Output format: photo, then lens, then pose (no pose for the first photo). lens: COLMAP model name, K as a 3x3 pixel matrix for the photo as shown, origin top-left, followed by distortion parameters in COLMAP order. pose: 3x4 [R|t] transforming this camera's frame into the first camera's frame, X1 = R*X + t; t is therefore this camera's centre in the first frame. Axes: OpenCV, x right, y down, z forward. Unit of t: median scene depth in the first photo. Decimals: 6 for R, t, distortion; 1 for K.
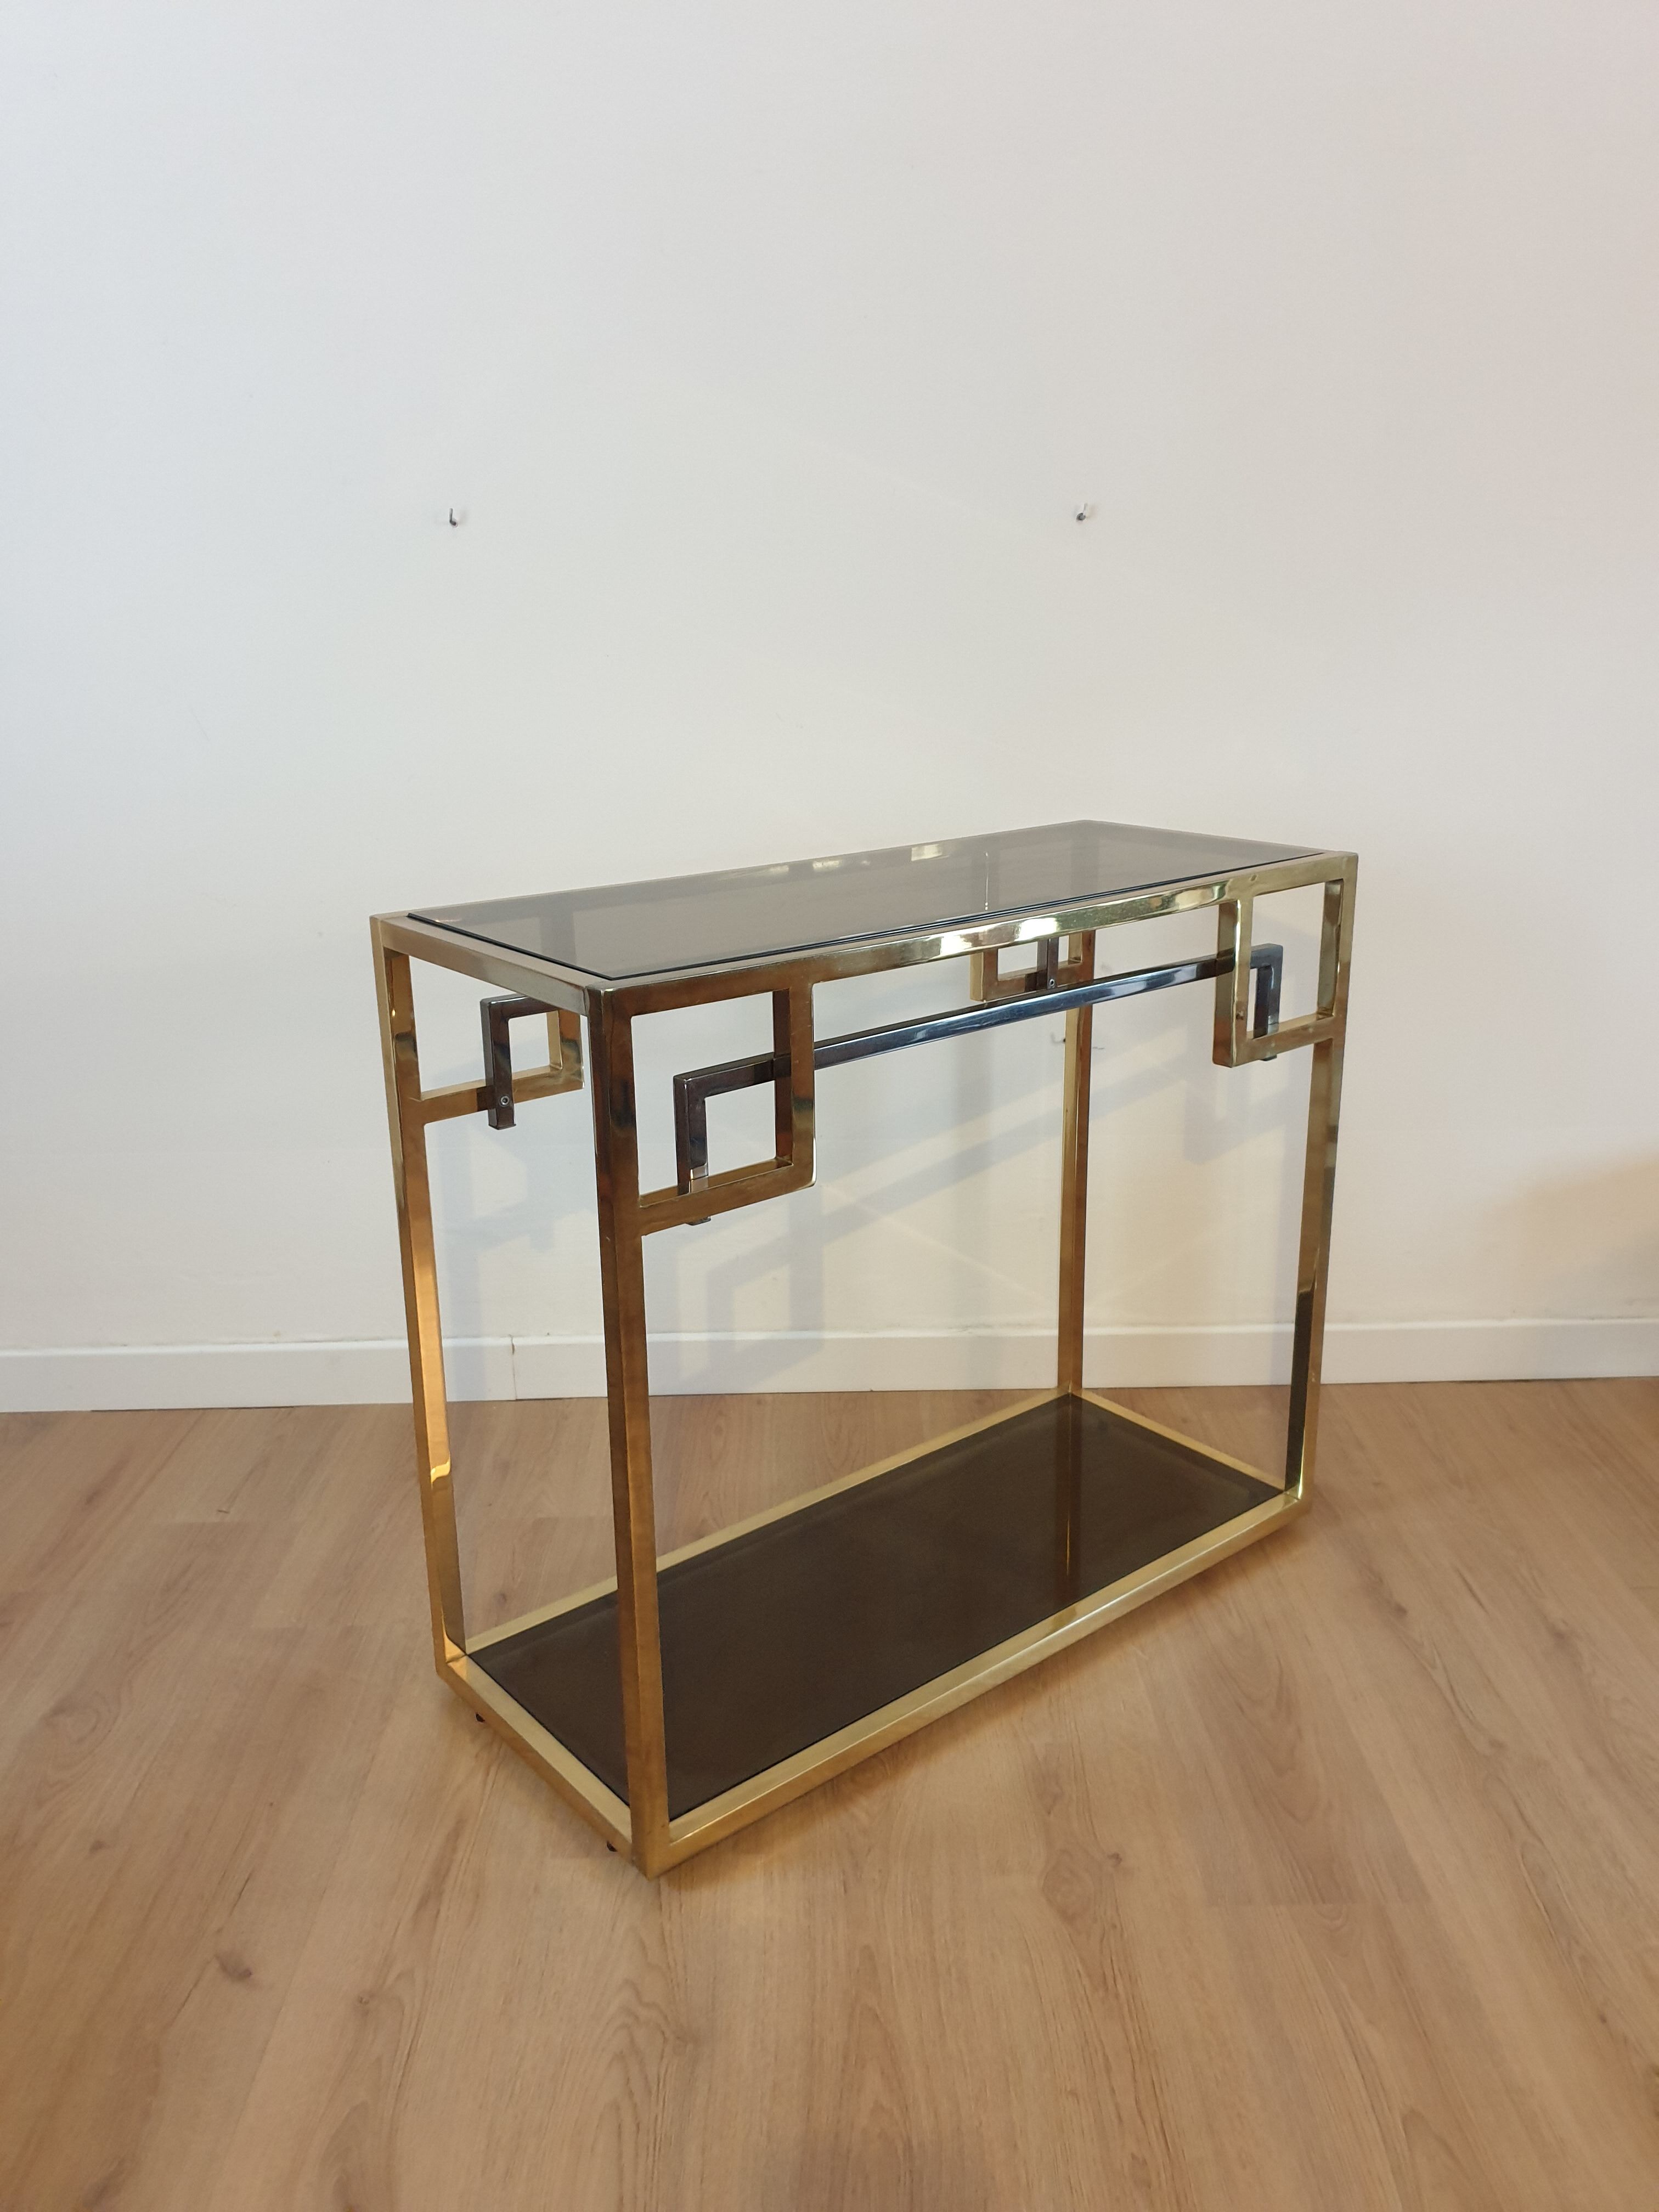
lens RADIAL K [[1713.0, 0, 829.5], [0, 1713.0, 1106.0], [0, 0, 1]] dist [0.011209, -0.000696]
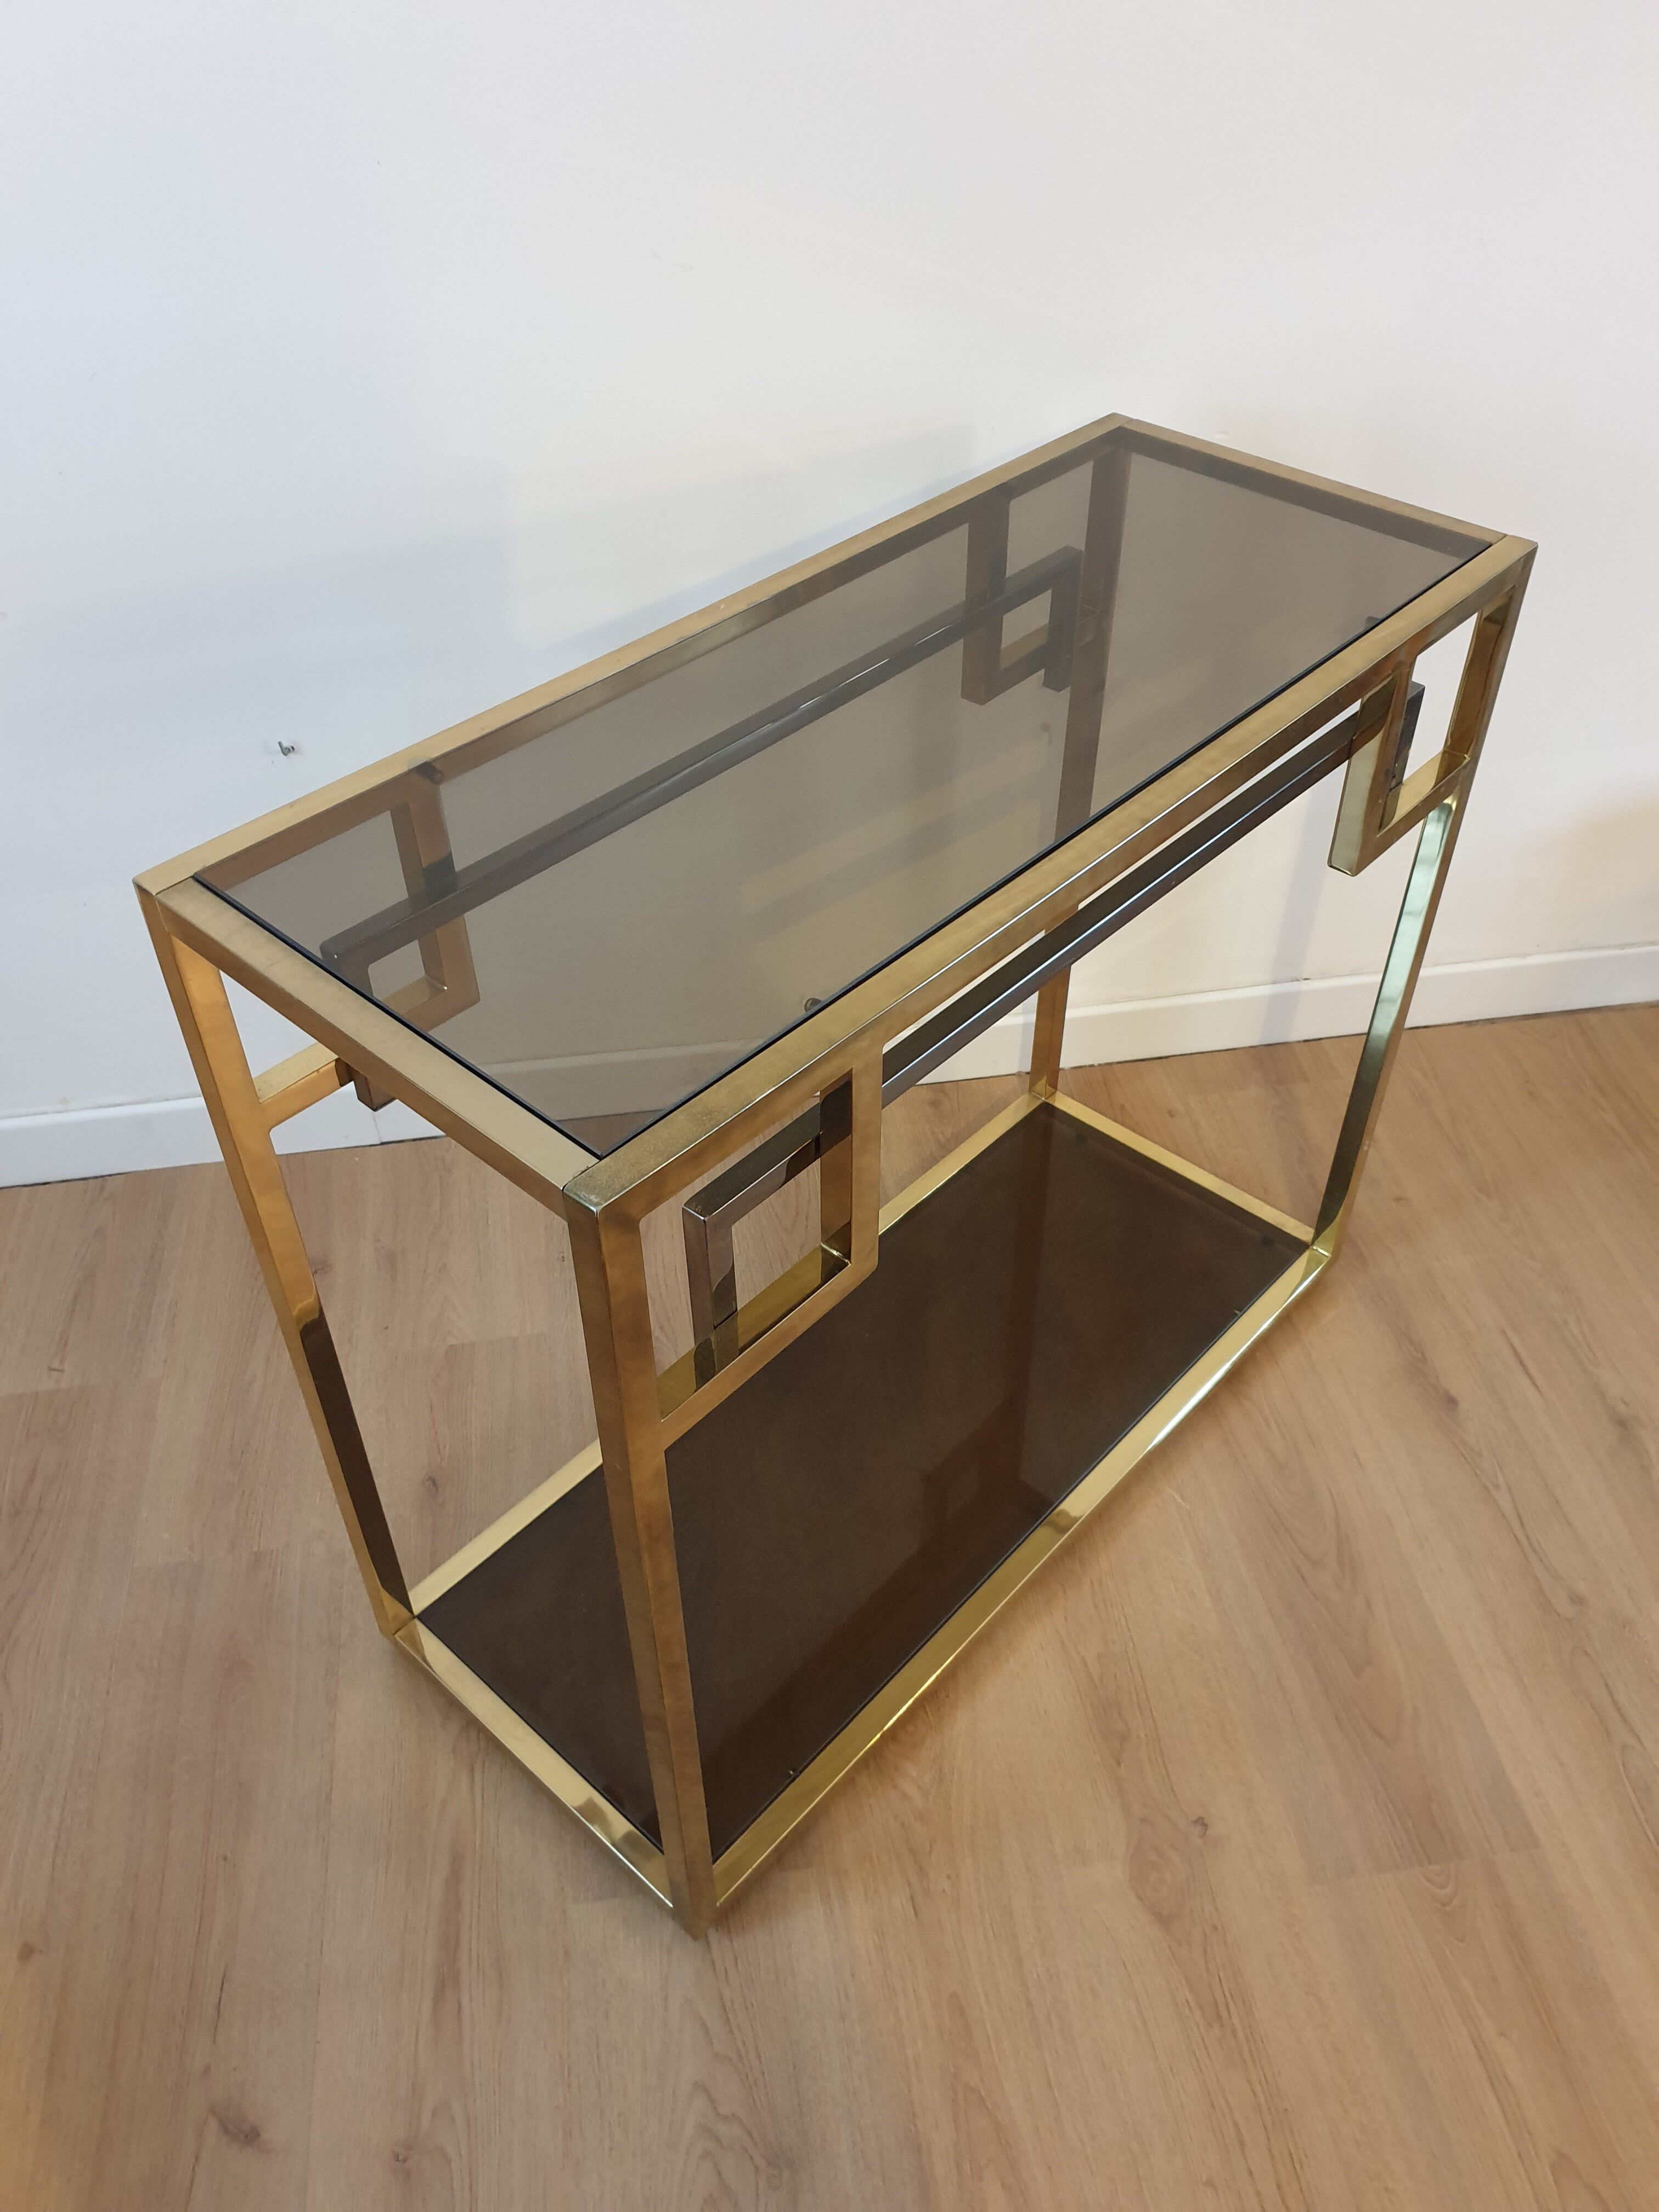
lens RADIAL K [[1716.9, 0, 820.8], [0, 1716.9, 1120.8], [0, 0, 1]] dist [0.007811, 0.008073]
pose [[0.990156, -0.089173, 0.107884, -0.086178], [0.034373, 0.902094, 0.430168, -0.261289], [-0.135681, -0.422225, 0.896279, 0.327515]]
